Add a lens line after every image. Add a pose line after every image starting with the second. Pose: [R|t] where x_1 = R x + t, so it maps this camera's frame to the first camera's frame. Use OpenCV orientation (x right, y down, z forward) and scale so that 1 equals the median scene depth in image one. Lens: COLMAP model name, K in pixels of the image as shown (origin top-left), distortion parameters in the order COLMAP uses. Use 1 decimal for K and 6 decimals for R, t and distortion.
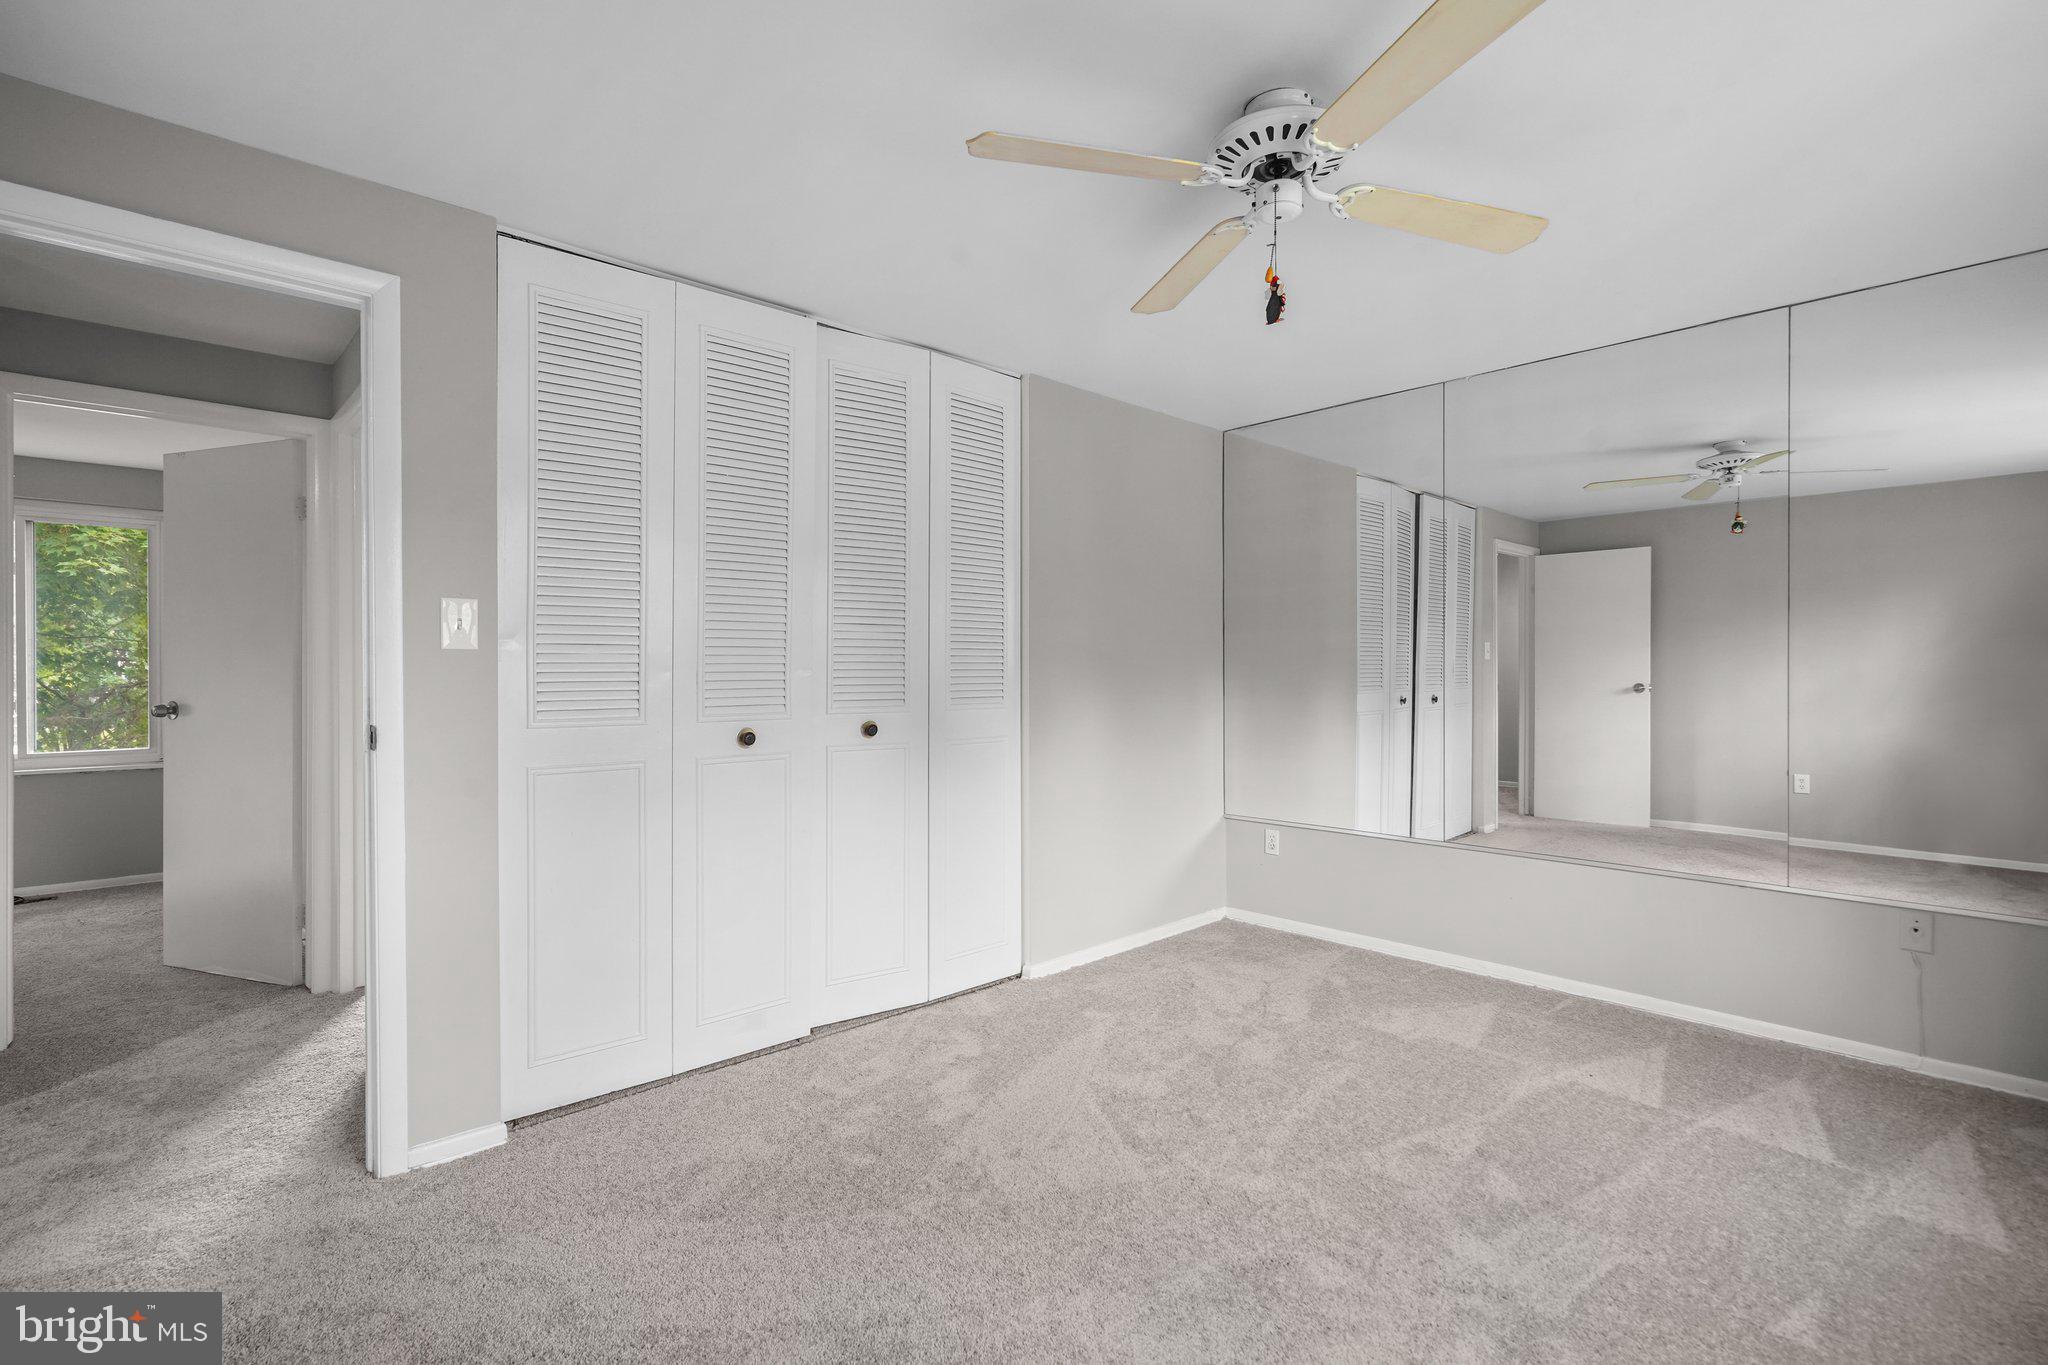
lens RADIAL K [[969.9, 0, 1013.9], [0, 969.9, 674.9], [0, 0, 1]] dist [0.005427, 0.000288]
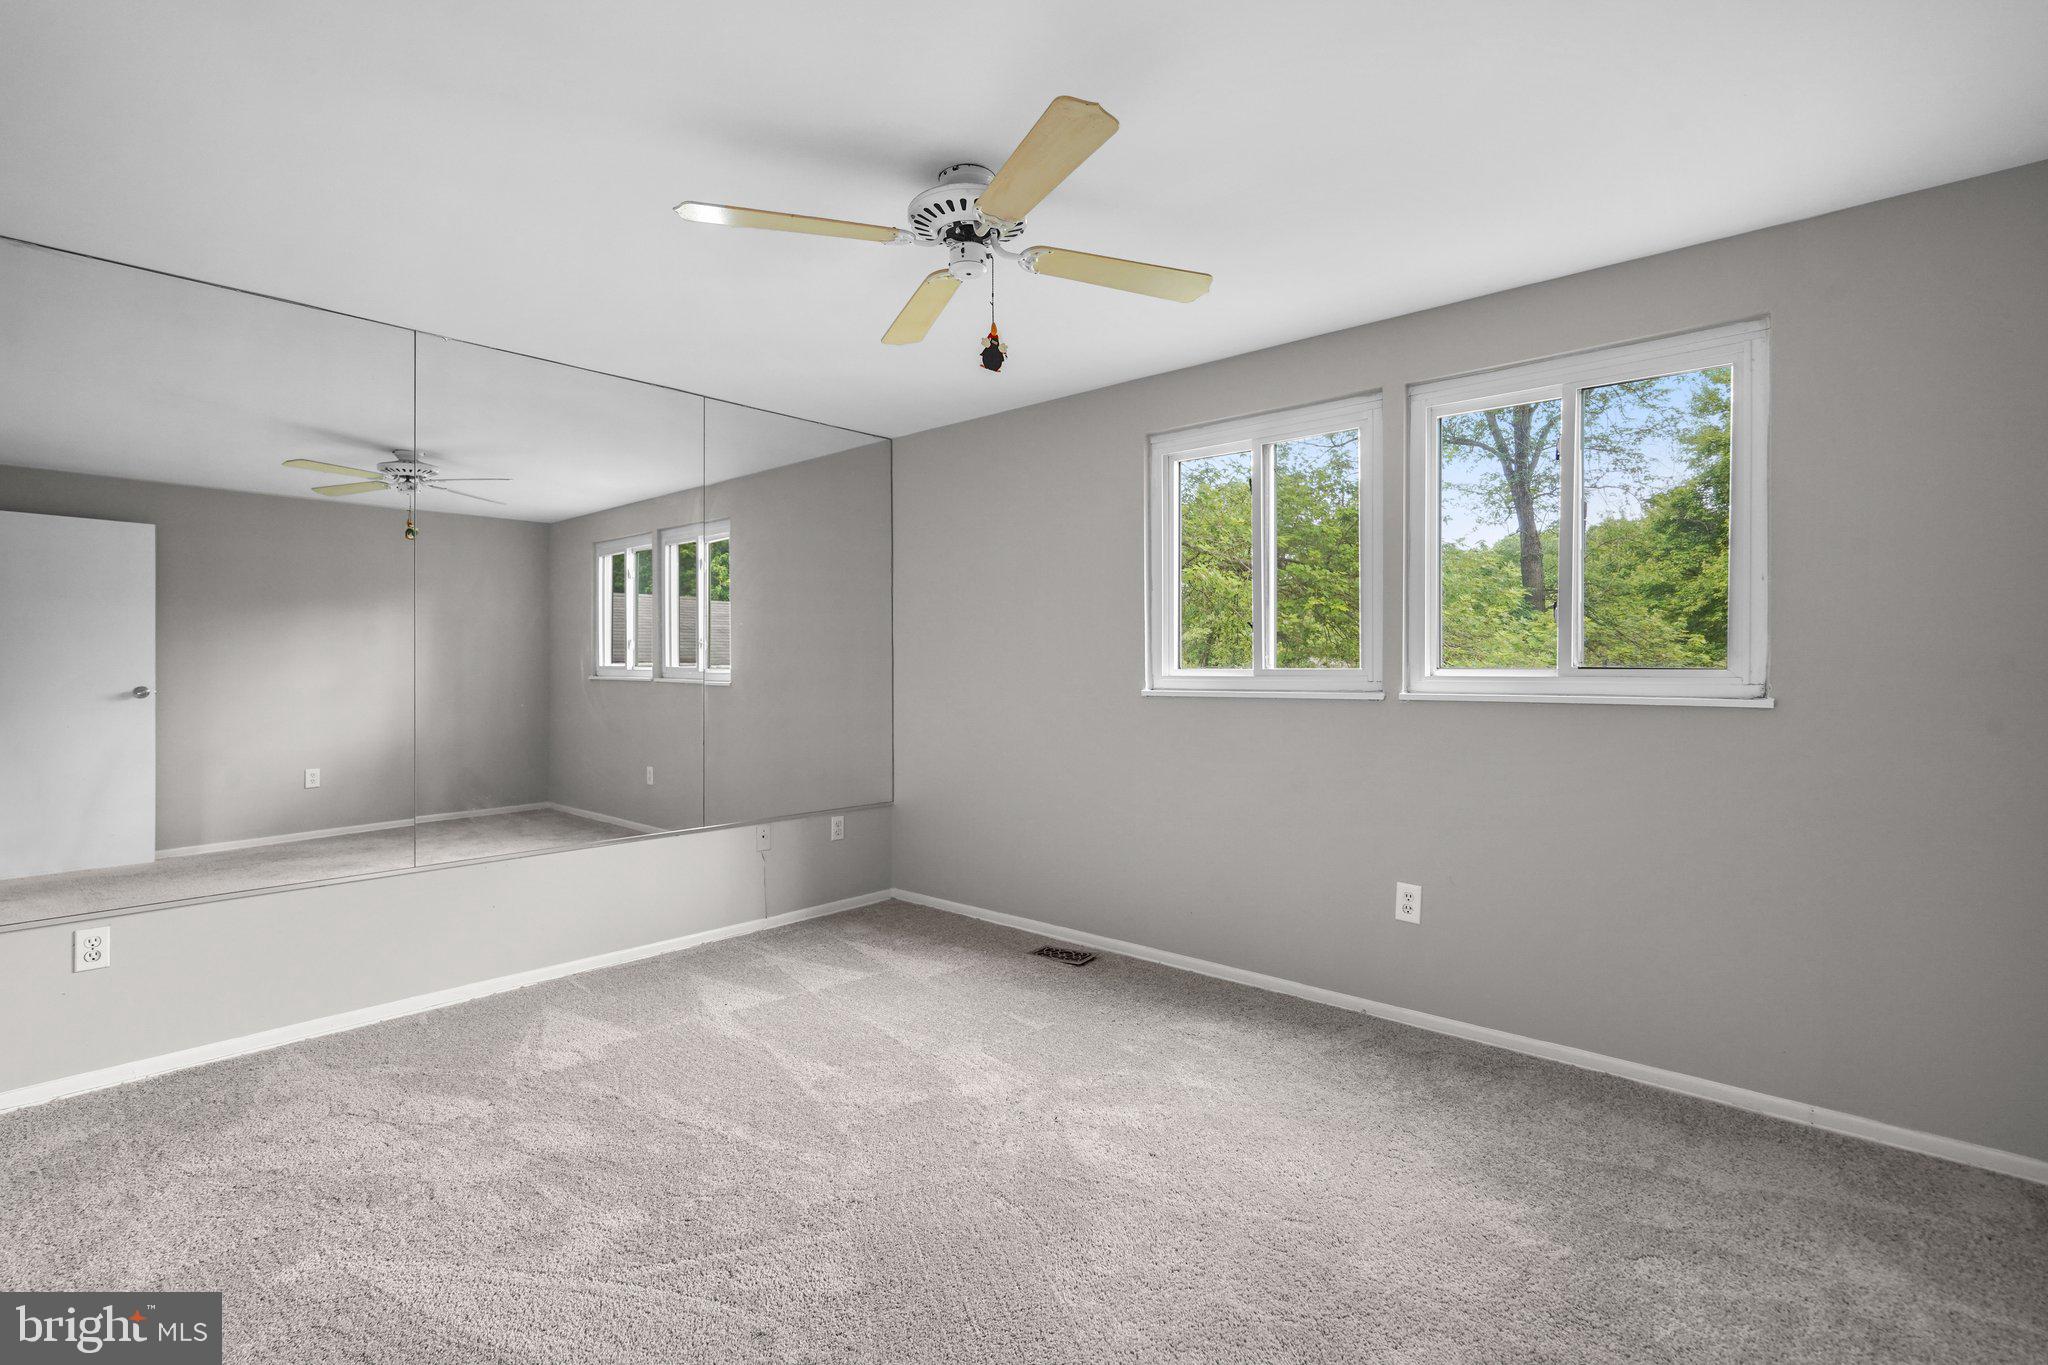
lens RADIAL K [[969.9, 0, 1018.1], [0, 969.9, 668.4], [0, 0, 1]] dist [0.005427, 0.000288]
pose [[-0.072534, -0.006425, 0.997345, -0.360686], [0.014472, 0.999867, 0.007493, -0.003489], [-0.997261, 0.014977, -0.072431, 0.418390]]
